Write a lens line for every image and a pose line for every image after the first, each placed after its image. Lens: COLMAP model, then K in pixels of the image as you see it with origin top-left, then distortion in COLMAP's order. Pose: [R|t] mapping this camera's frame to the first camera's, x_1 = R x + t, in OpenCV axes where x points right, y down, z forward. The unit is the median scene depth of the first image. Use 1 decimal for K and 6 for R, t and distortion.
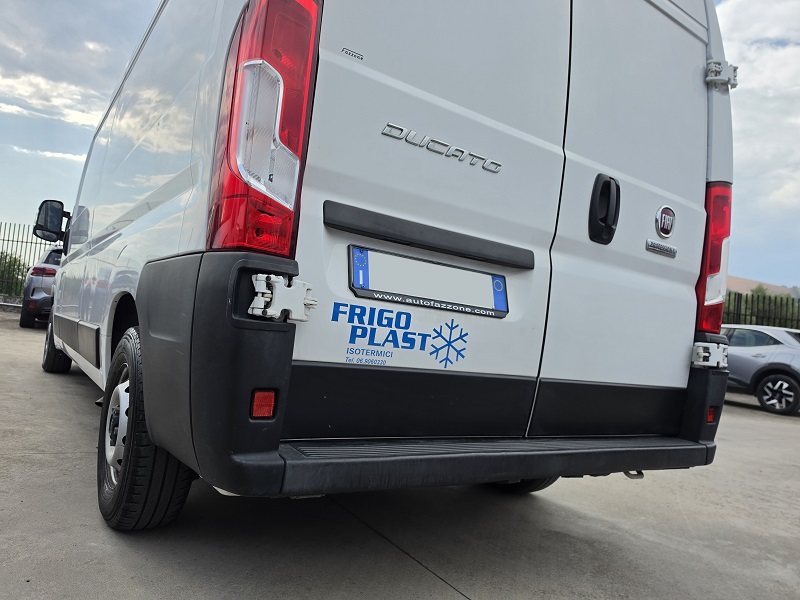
lens RADIAL K [[563.0, 0, 400.0], [0, 563.0, 300.0], [0, 0, 1]] dist [0.067476, -0.103826]
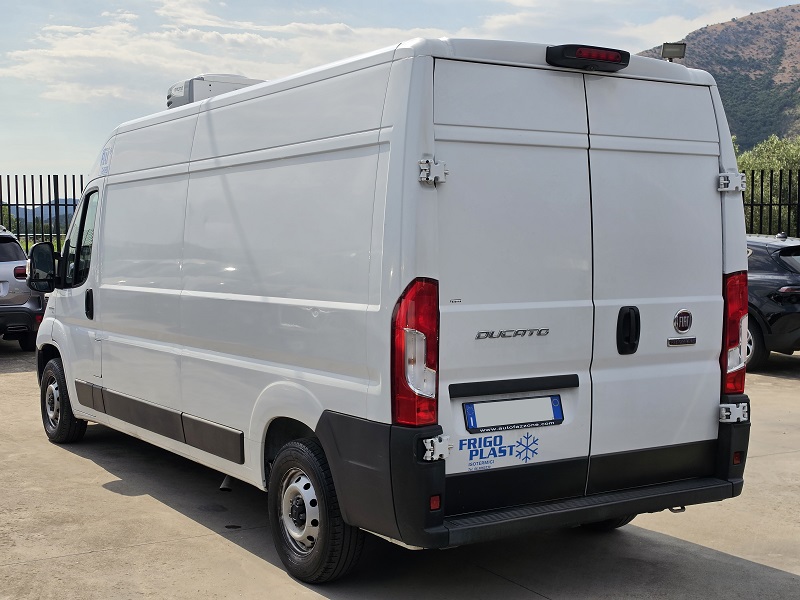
lens RADIAL K [[1111.9, 0, 400.0], [0, 1111.9, 300.0], [0, 0, 1]] dist [0.070714, -0.030643]
pose [[0.993866, -0.104446, -0.036364, -0.112164], [0.107869, 0.988020, 0.110366, -0.723689], [0.024401, -0.113612, 0.993226, -2.103147]]
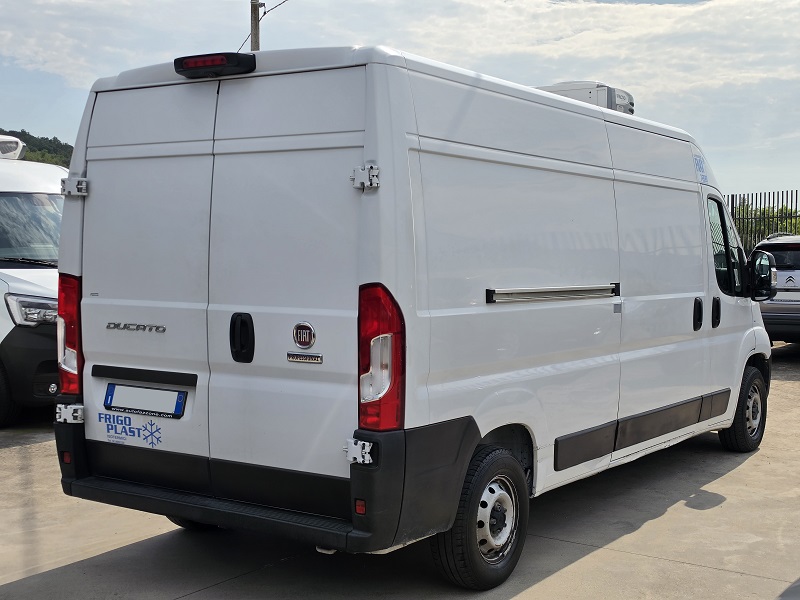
lens RADIAL K [[1121.7, 0, 400.0], [0, 1121.7, 286.6], [0, 0, 1]] dist [0.024183, 0.039238]
pose [[0.370716, -0.070070, -0.926099, 3.619100], [0.090144, 0.995157, -0.039210, -0.170723], [0.924361, -0.068946, 0.375237, 0.431515]]
